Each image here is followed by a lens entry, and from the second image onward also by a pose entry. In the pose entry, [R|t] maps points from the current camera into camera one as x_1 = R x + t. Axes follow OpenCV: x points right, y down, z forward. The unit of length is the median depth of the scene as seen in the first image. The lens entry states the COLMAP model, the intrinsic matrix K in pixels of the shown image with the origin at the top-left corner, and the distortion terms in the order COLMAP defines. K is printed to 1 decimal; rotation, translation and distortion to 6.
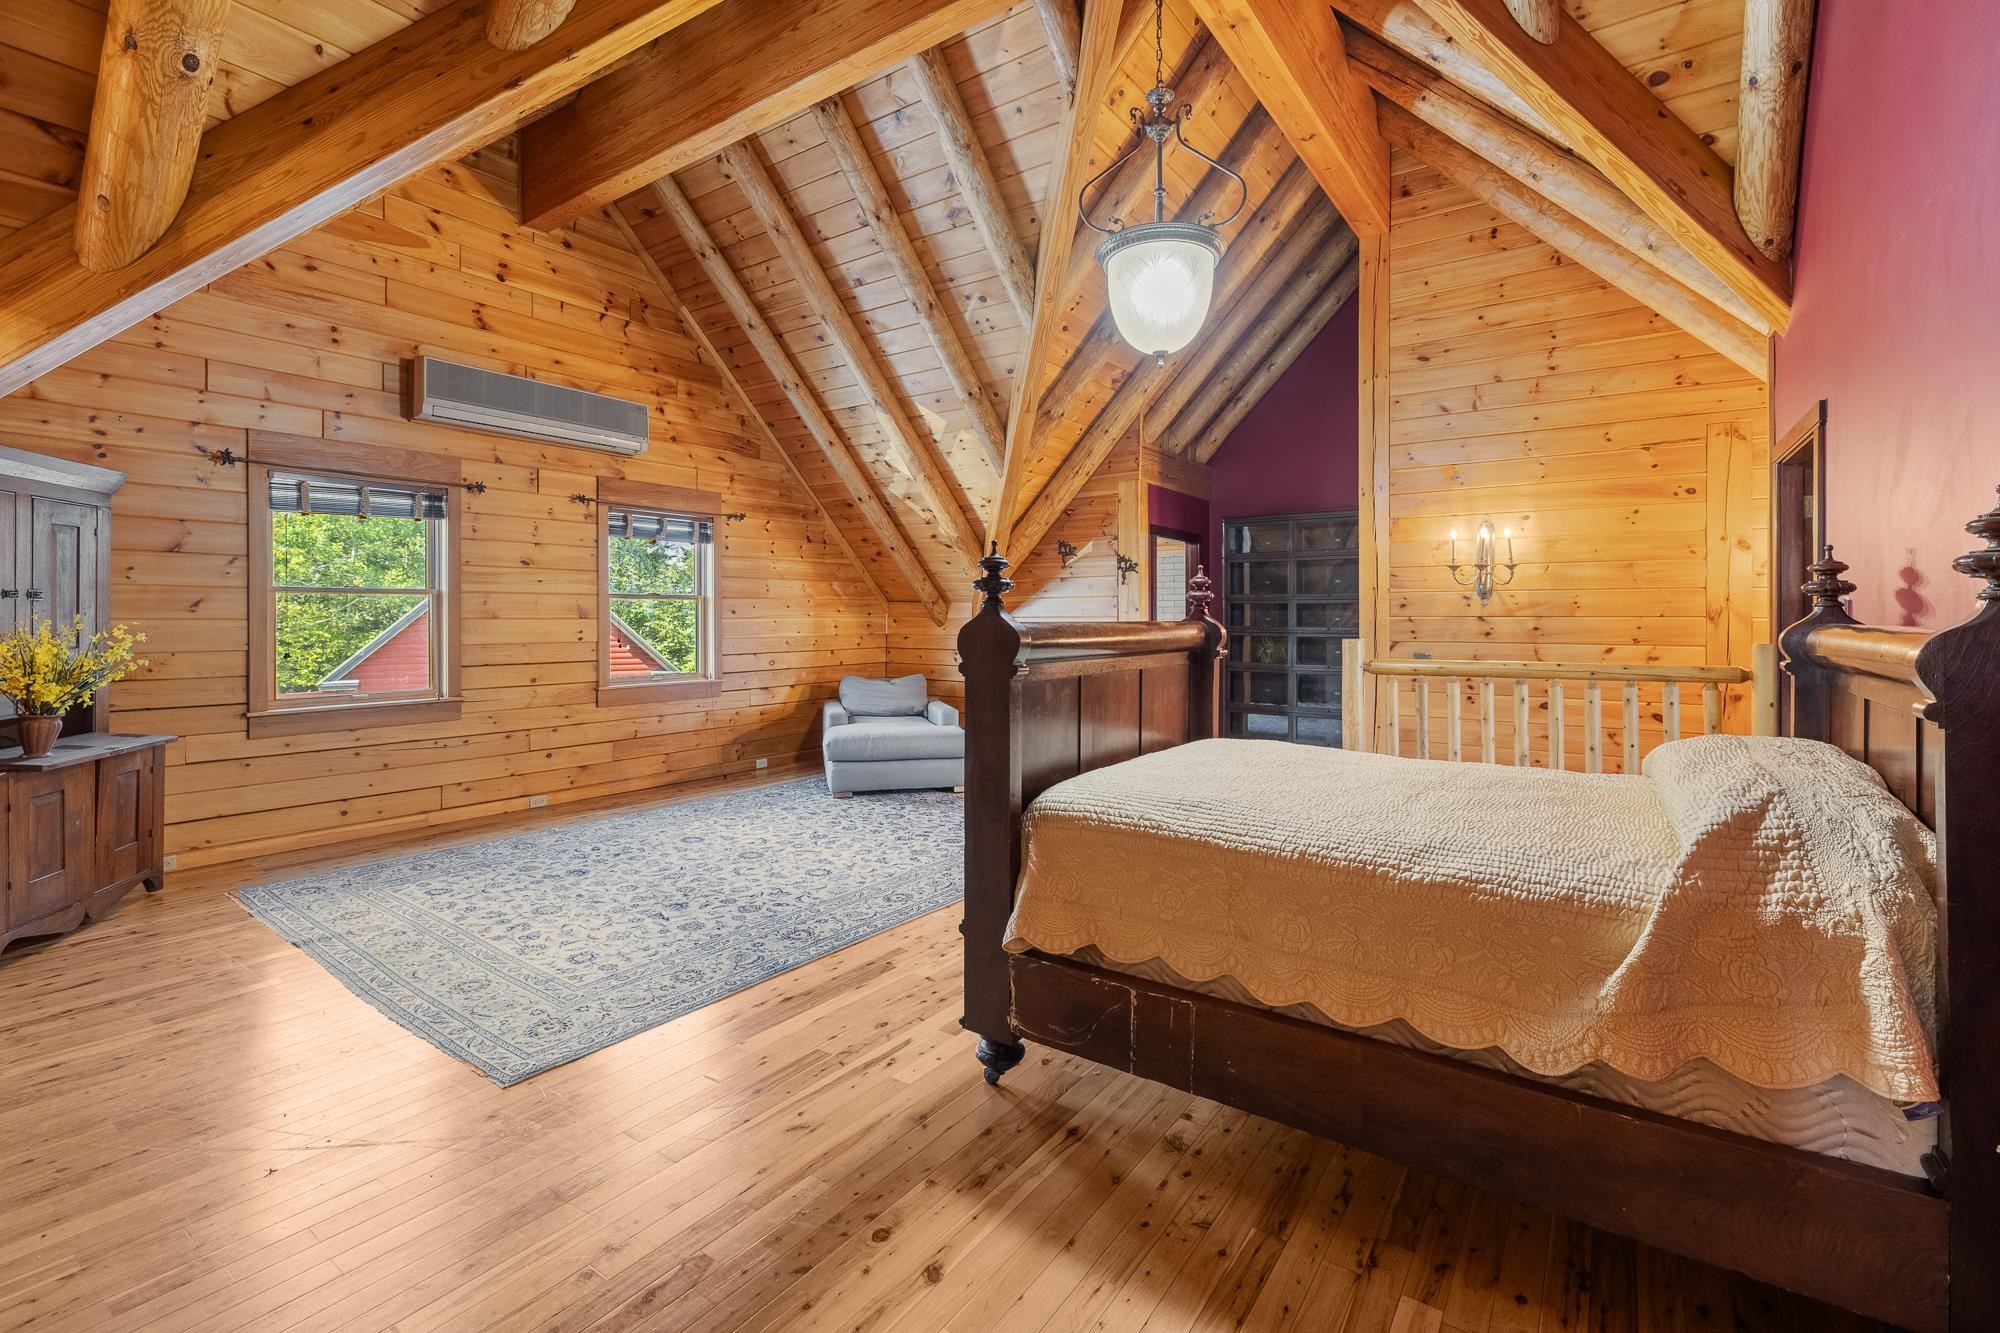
lens RADIAL K [[866.8, 0, 990.0], [0, 866.8, 607.8], [0, 0, 1]] dist [0.001743, -0.001270]
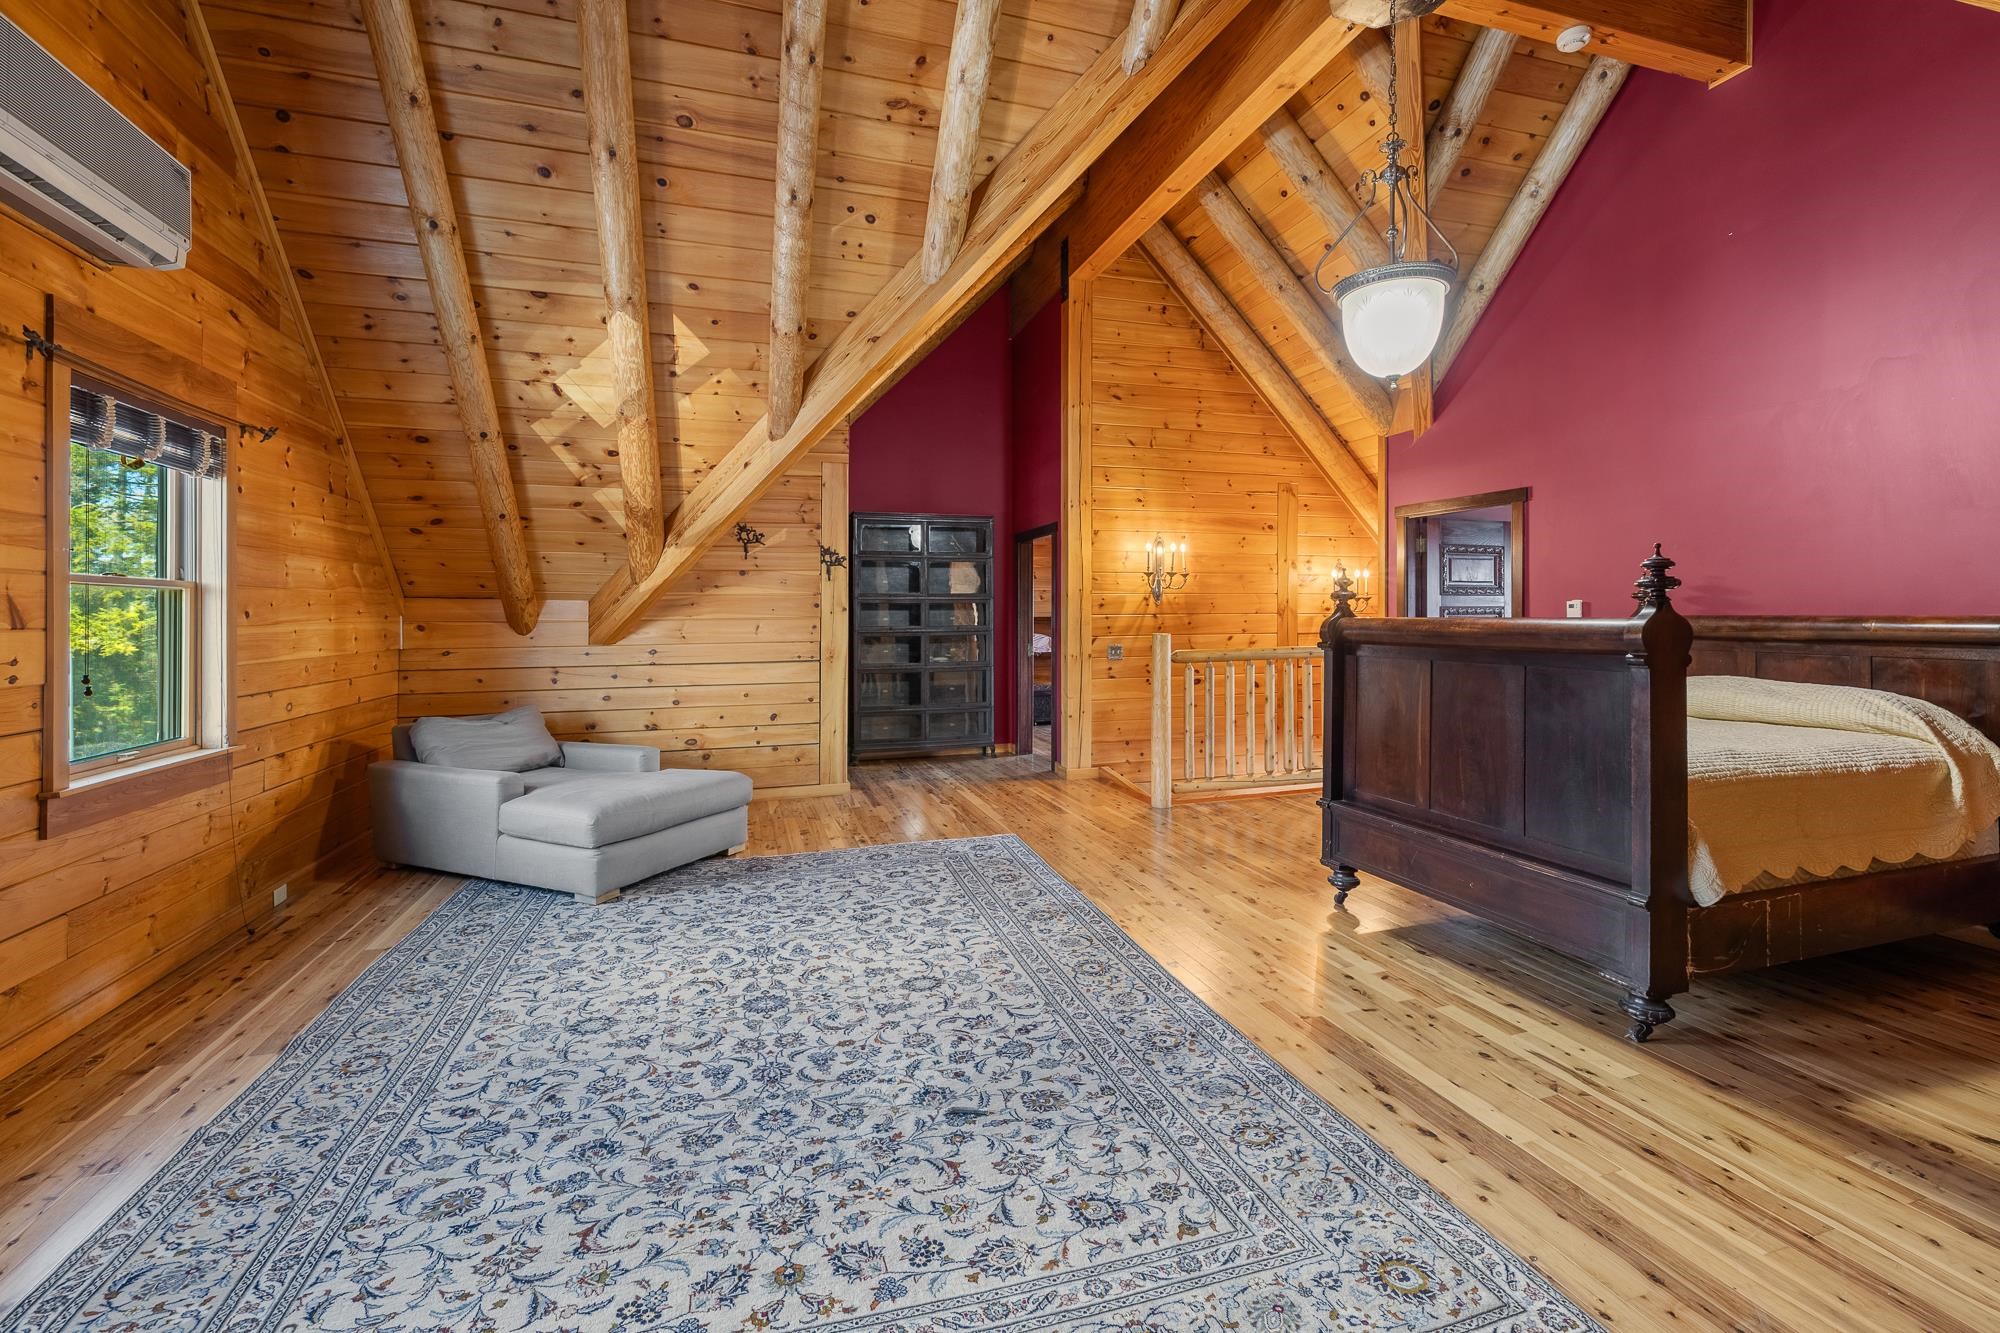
lens RADIAL K [[866.8, 0, 1058.8], [0, 866.8, 605.2], [0, 0, 1]] dist [0.001743, -0.001270]
pose [[0.600851, 0.003096, 0.799355, -0.597292], [0.000702, 0.999990, -0.004401, 0.003052], [-0.799361, 0.003206, 0.600843, 0.424899]]
